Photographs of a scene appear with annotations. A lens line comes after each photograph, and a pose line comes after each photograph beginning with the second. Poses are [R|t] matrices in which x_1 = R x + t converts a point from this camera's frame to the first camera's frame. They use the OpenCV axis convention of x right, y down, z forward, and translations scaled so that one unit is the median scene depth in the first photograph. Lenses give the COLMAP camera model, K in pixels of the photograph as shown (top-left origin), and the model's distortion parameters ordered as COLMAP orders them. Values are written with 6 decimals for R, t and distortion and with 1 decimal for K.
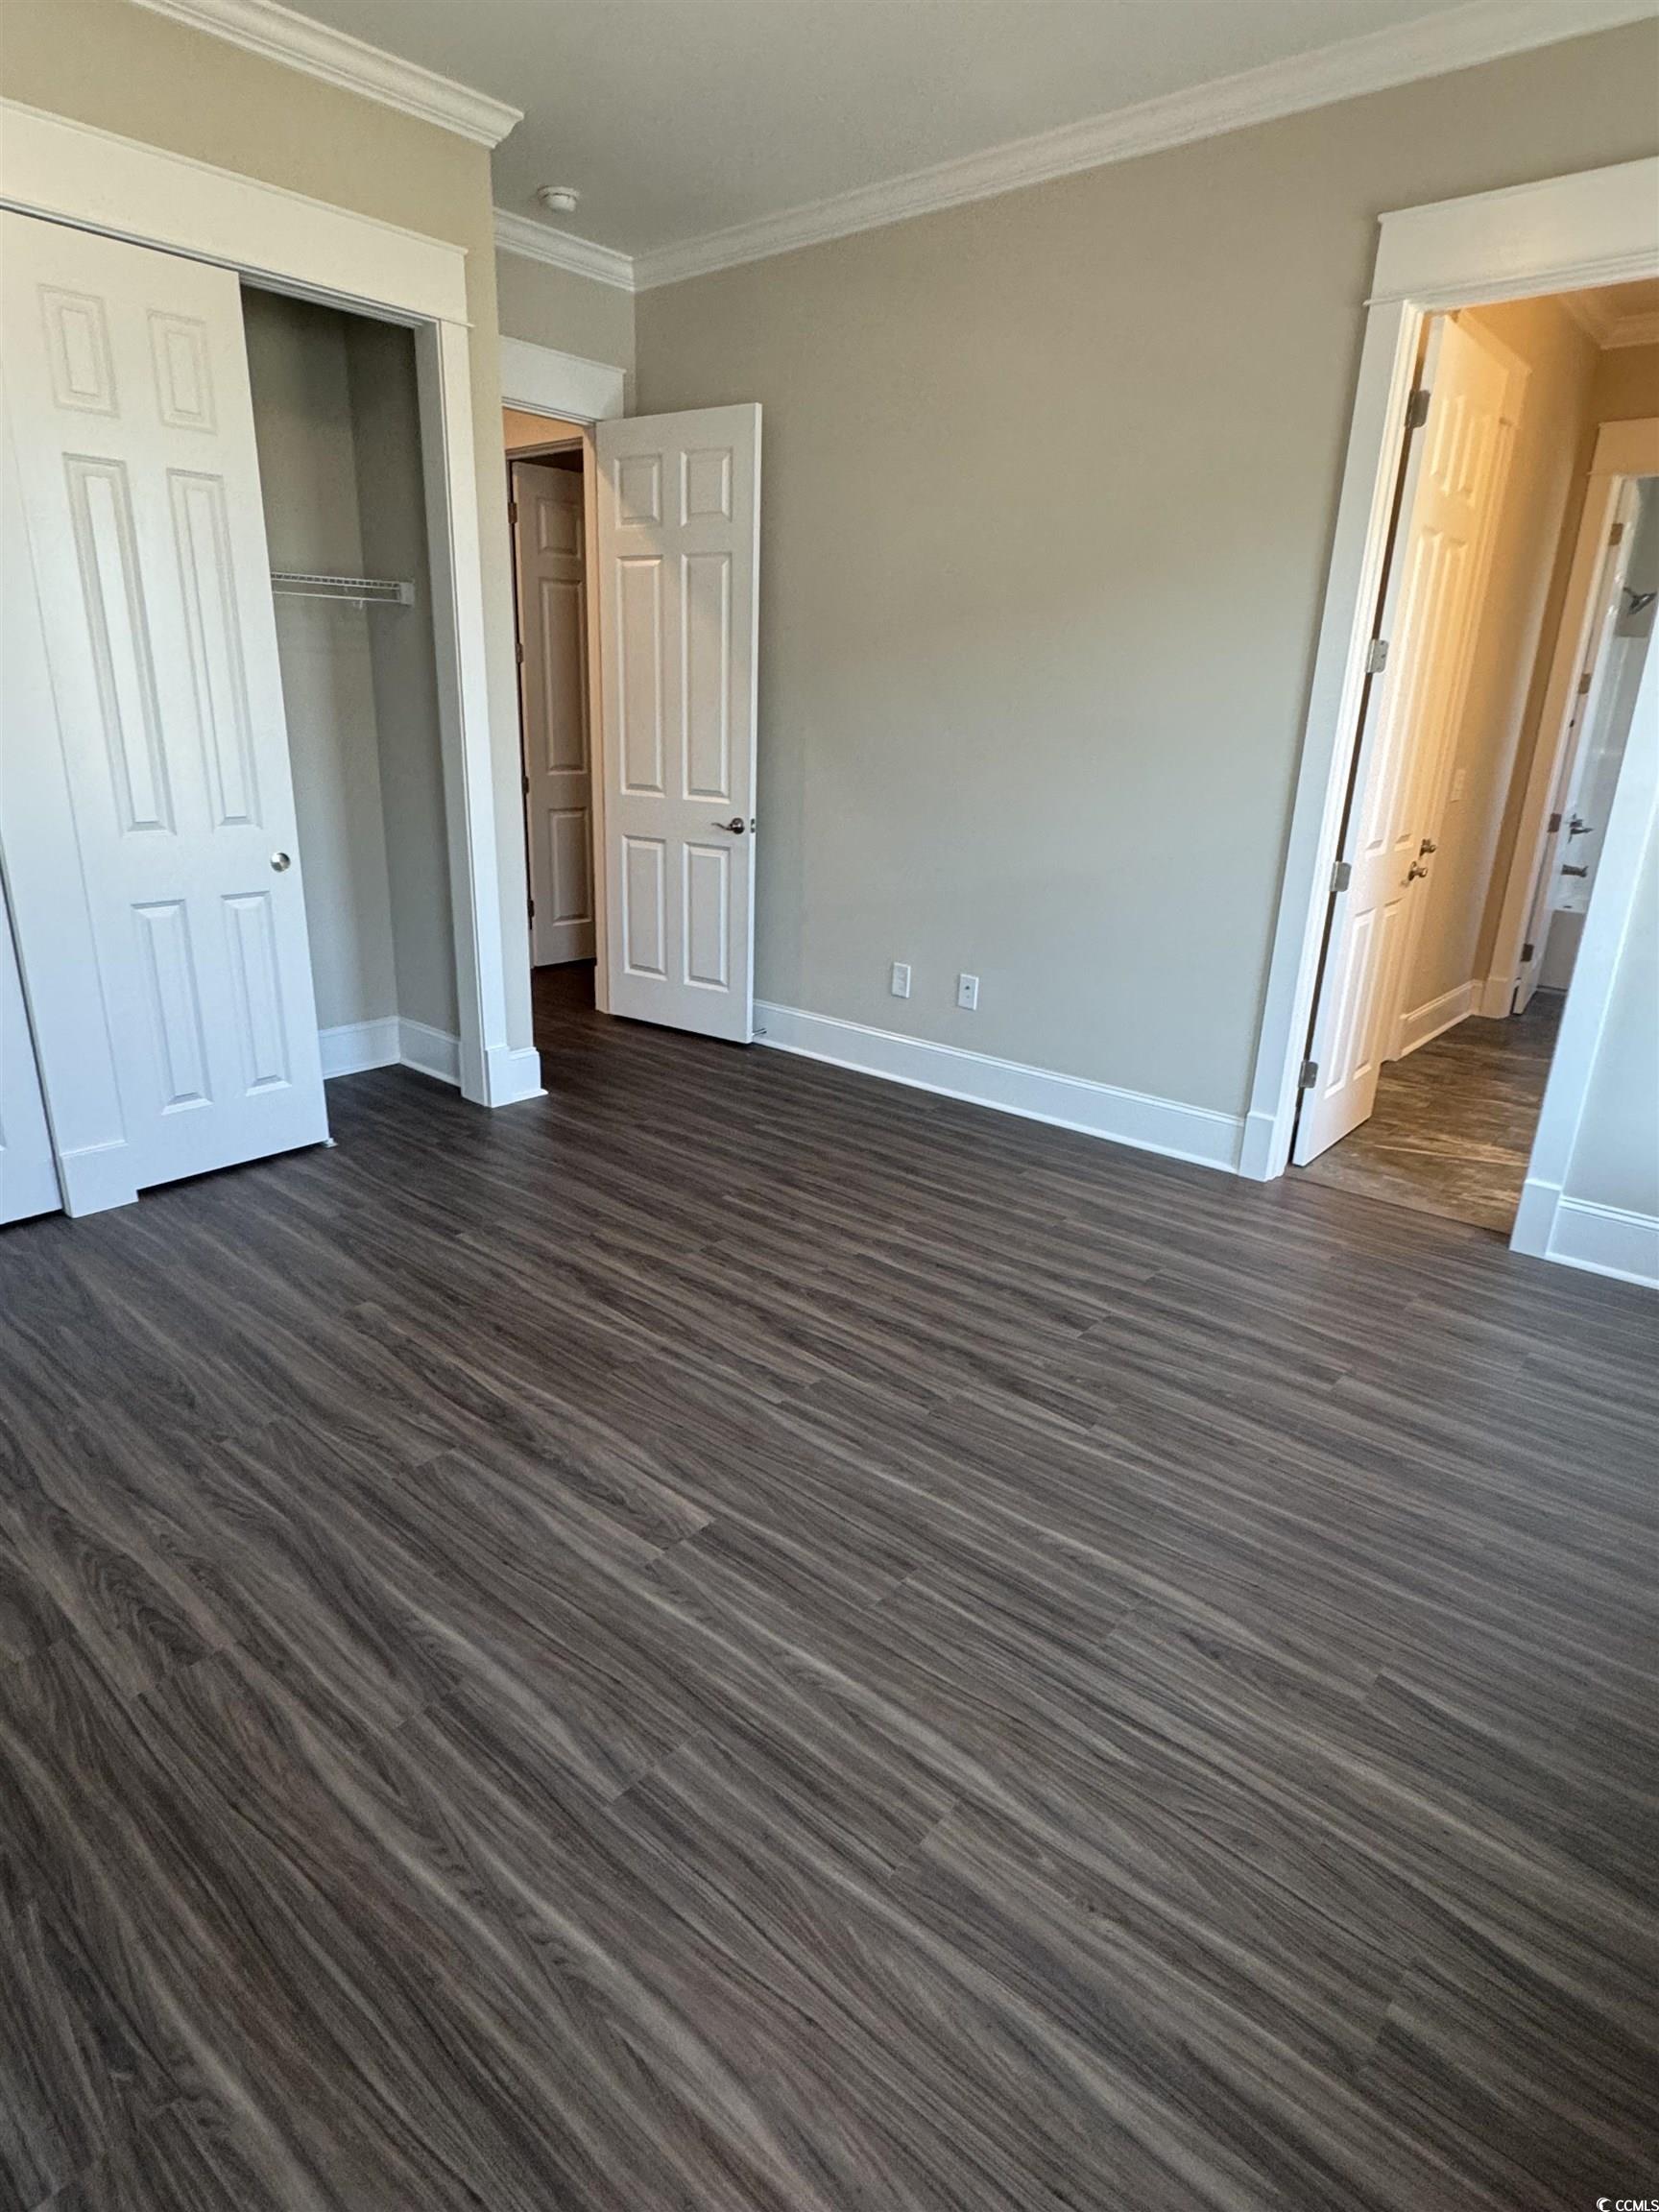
lens RADIAL K [[1223.7, 0, 829.4], [0, 1223.7, 1121.7], [0, 0, 1]] dist [-0.007799, 0.004689]
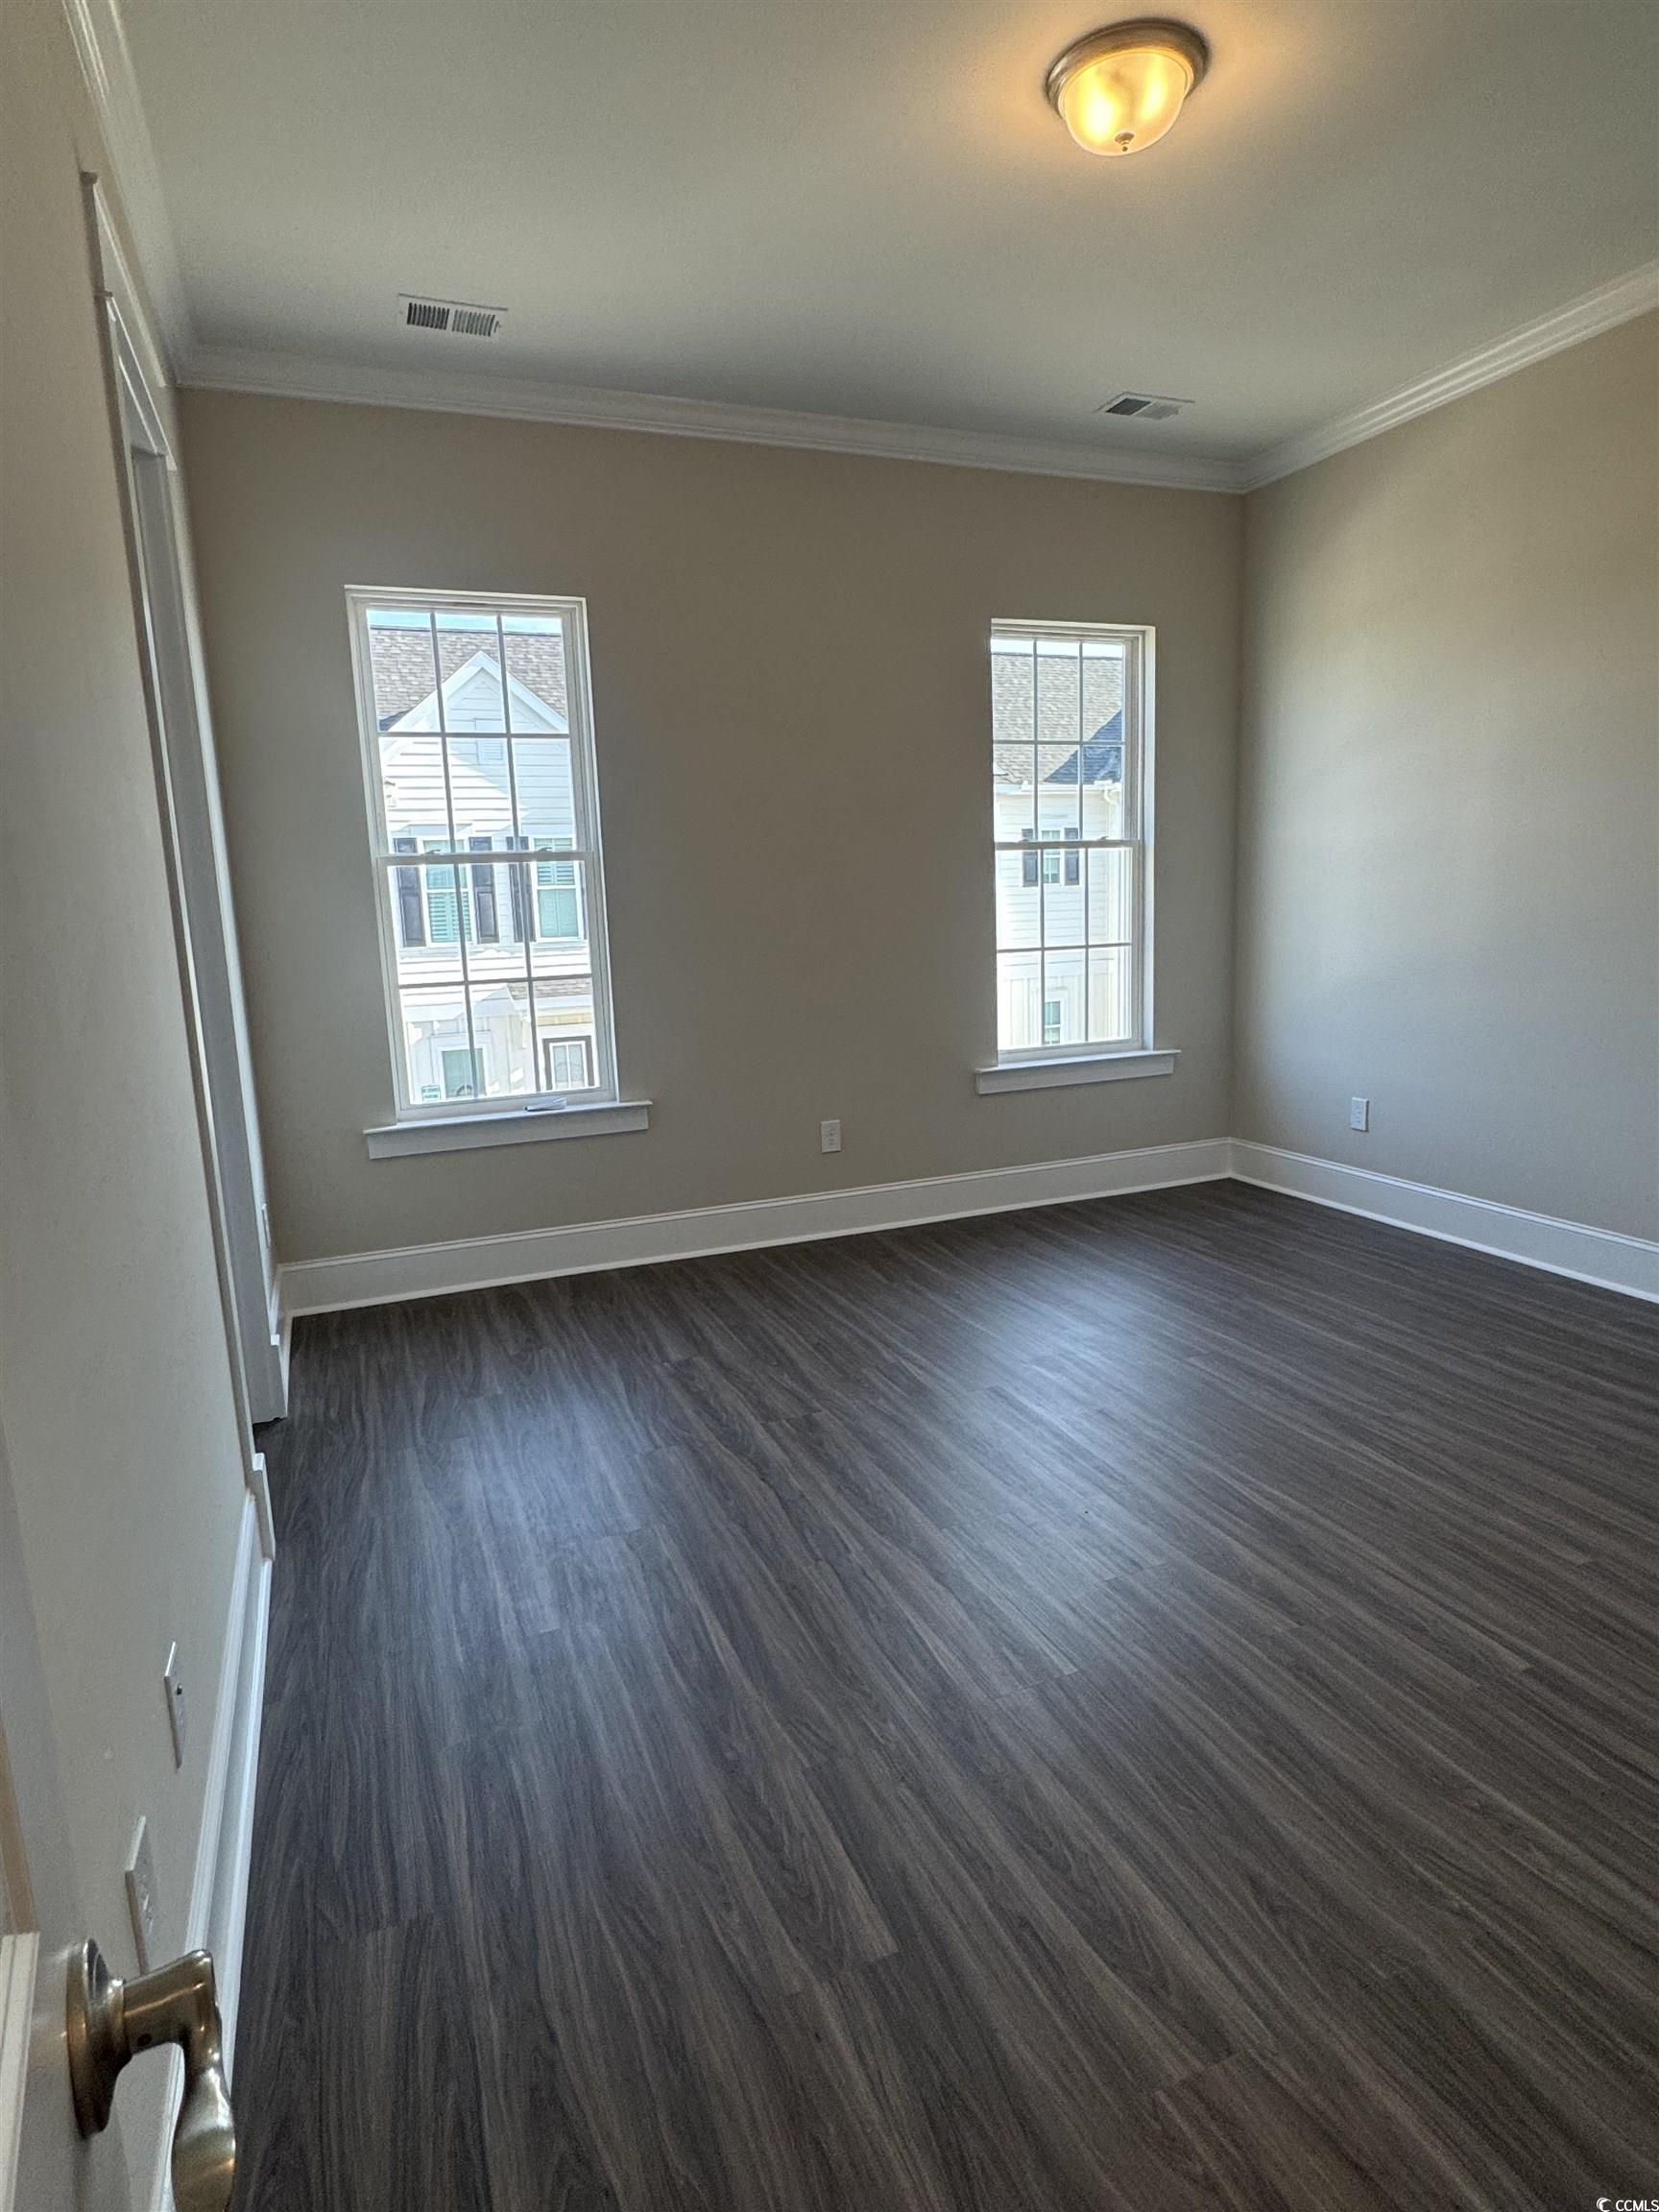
lens RADIAL K [[1223.7, 0, 832.2], [0, 1223.7, 1093.9], [0, 0, 1]] dist [-0.007799, 0.004689]
pose [[-0.892745, -0.068882, 0.445267, -0.028573], [0.159424, 0.876021, 0.455160, -0.059100], [-0.421415, 0.477328, -0.771082, 0.174906]]
